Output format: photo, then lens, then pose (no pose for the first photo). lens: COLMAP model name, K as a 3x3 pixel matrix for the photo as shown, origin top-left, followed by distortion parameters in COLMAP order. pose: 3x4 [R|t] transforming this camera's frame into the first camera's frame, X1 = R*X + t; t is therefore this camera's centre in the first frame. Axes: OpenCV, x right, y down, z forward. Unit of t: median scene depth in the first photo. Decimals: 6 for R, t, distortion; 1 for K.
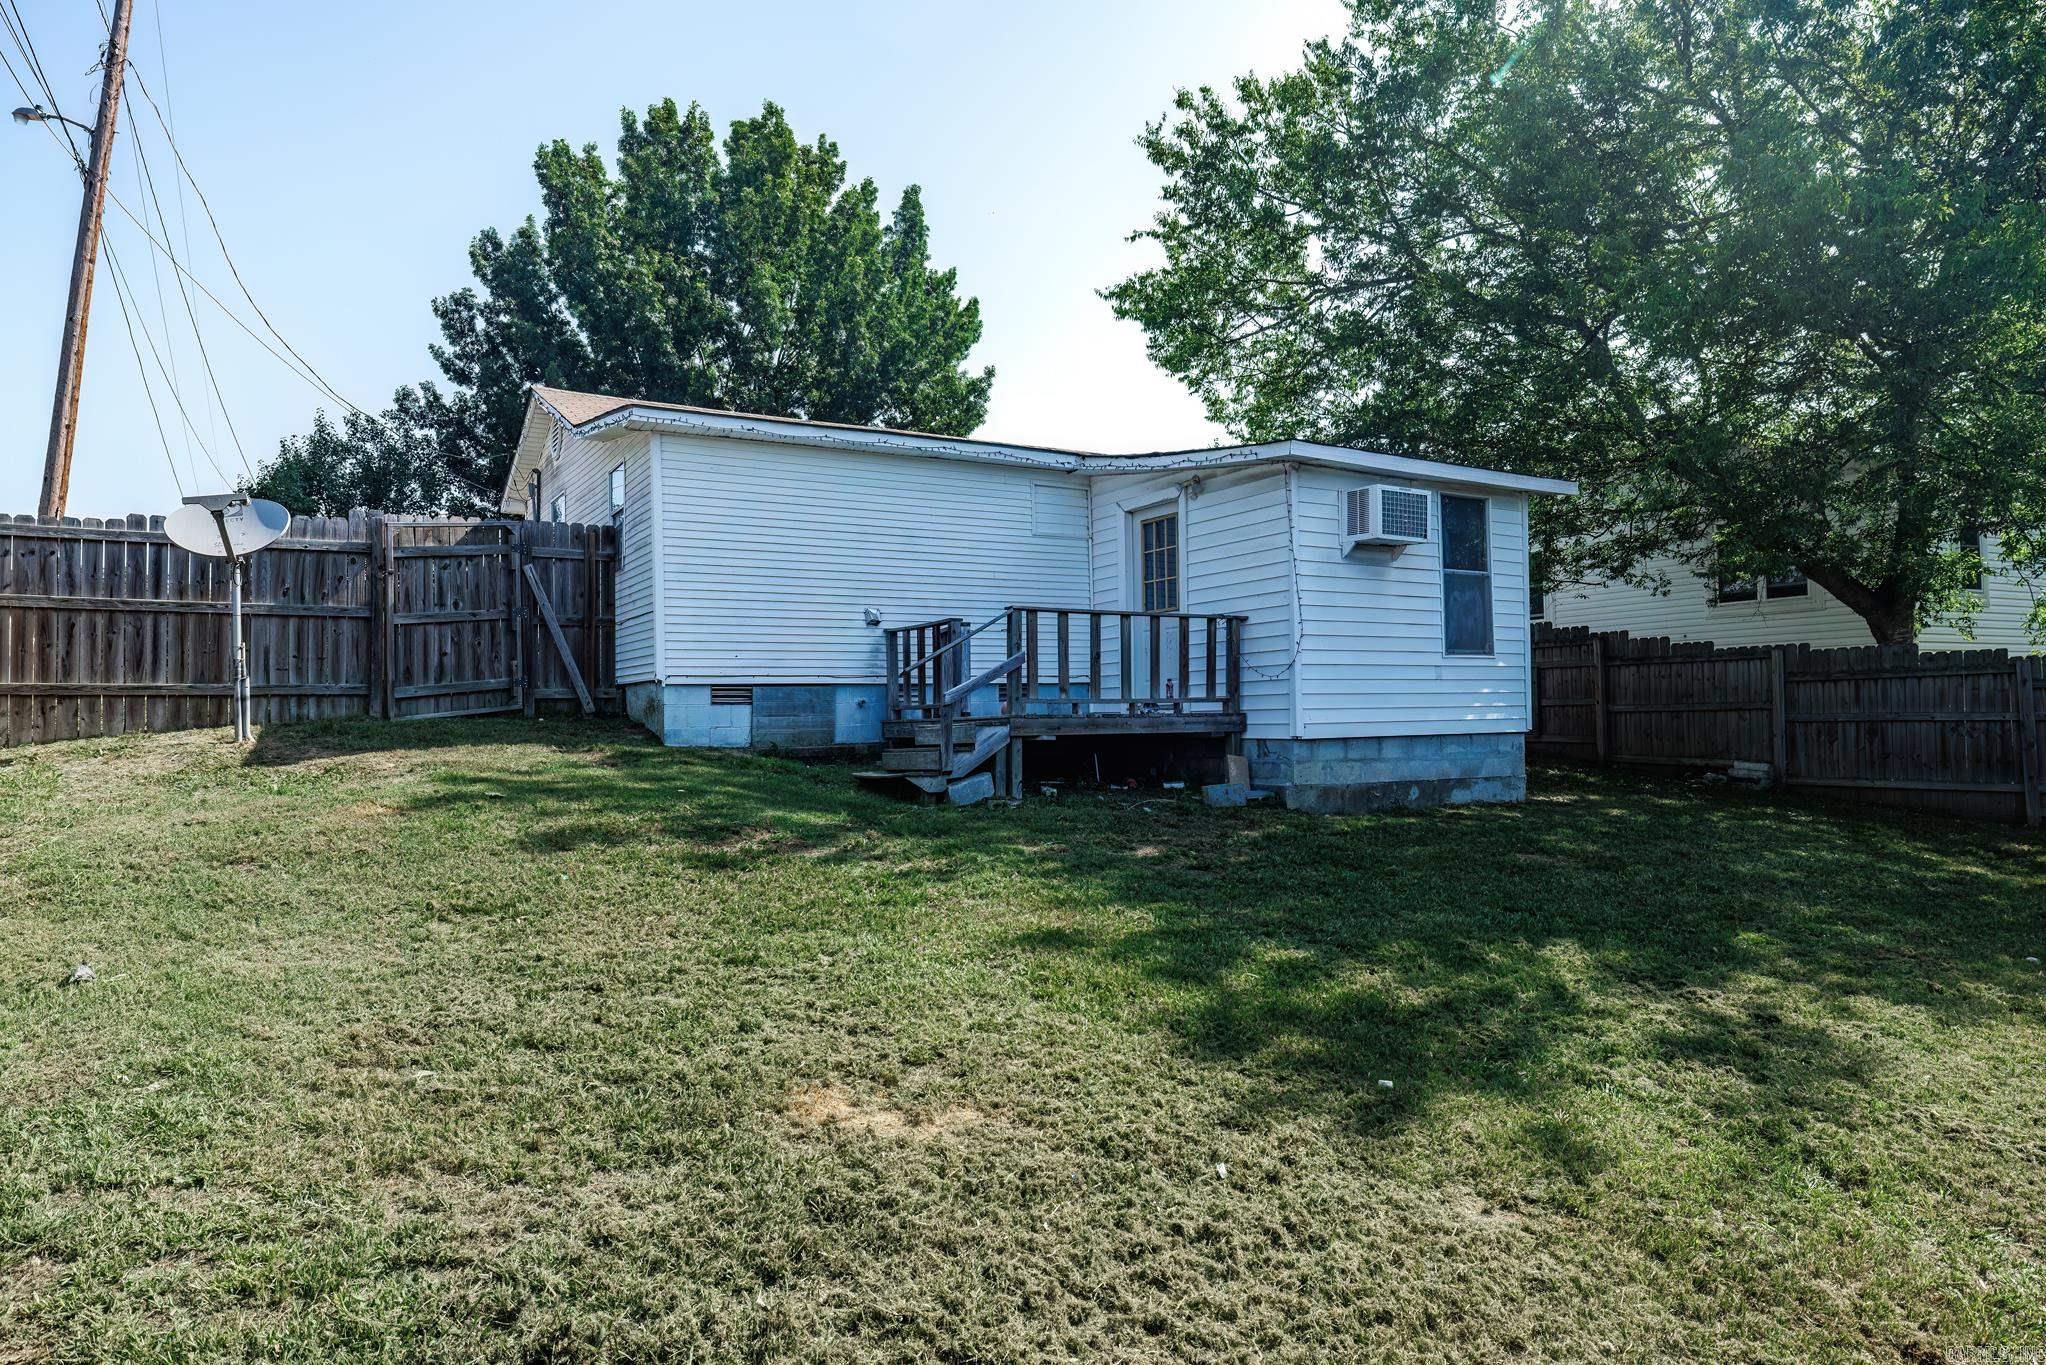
lens RADIAL K [[1246.4, 0, 1023.0], [0, 1246.4, 682.5], [0, 0, 1]] dist [-0.028892, 0.023930]
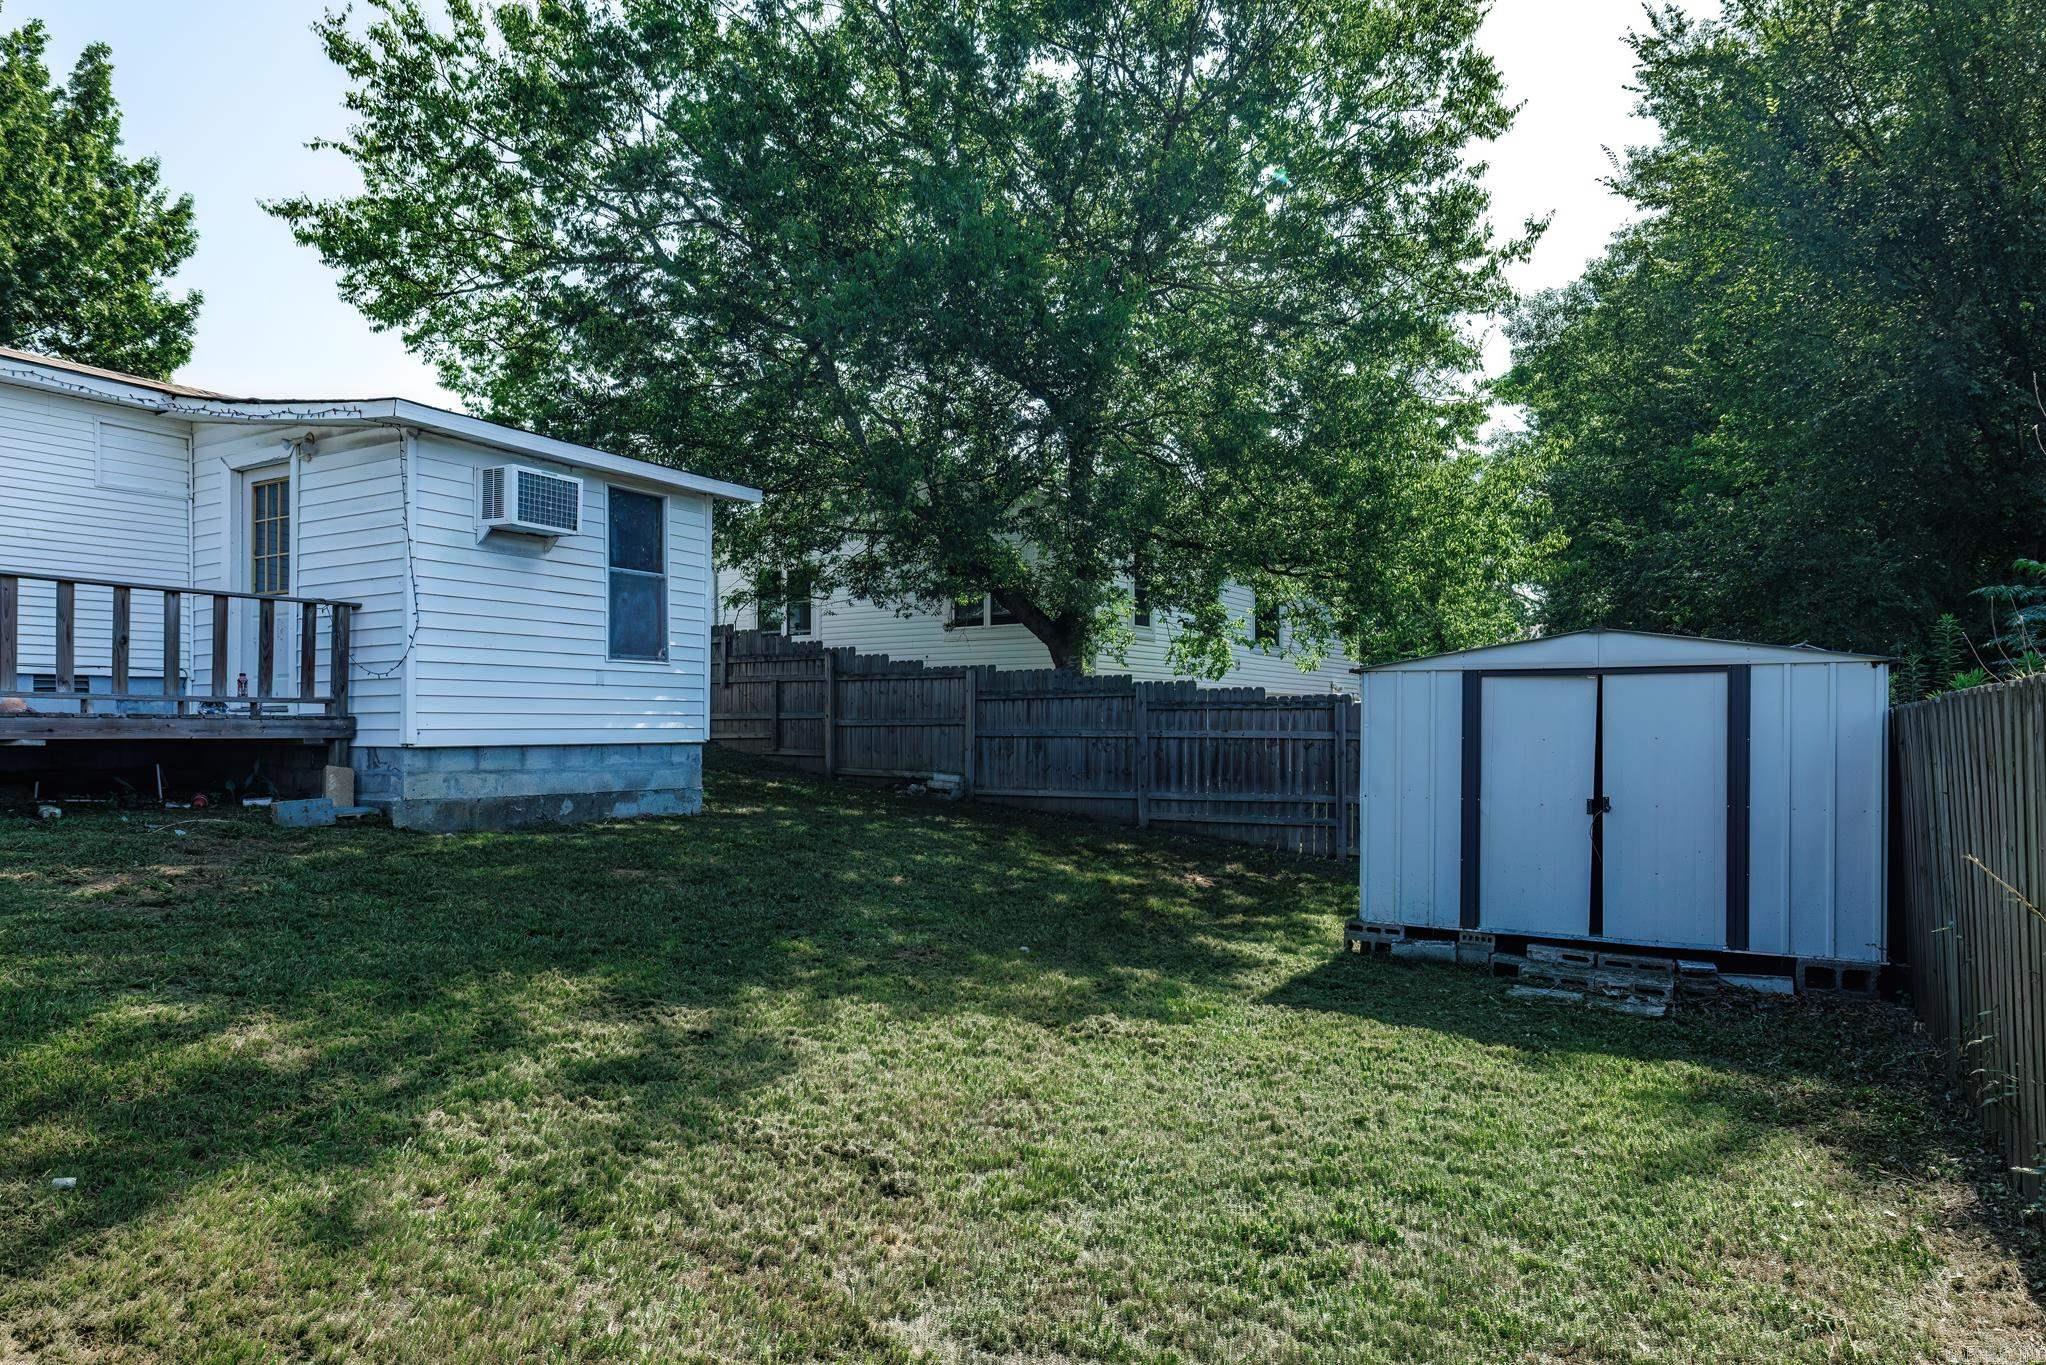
lens RADIAL K [[1278.1, 0, 1024.1], [0, 1278.1, 739.6], [0, 0, 1]] dist [-0.002069, -0.000244]
pose [[0.869033, 0.009976, 0.494654, 0.129170], [-0.026990, 0.999264, 0.027265, 0.003449], [-0.494018, -0.037045, 0.868662, 0.008783]]
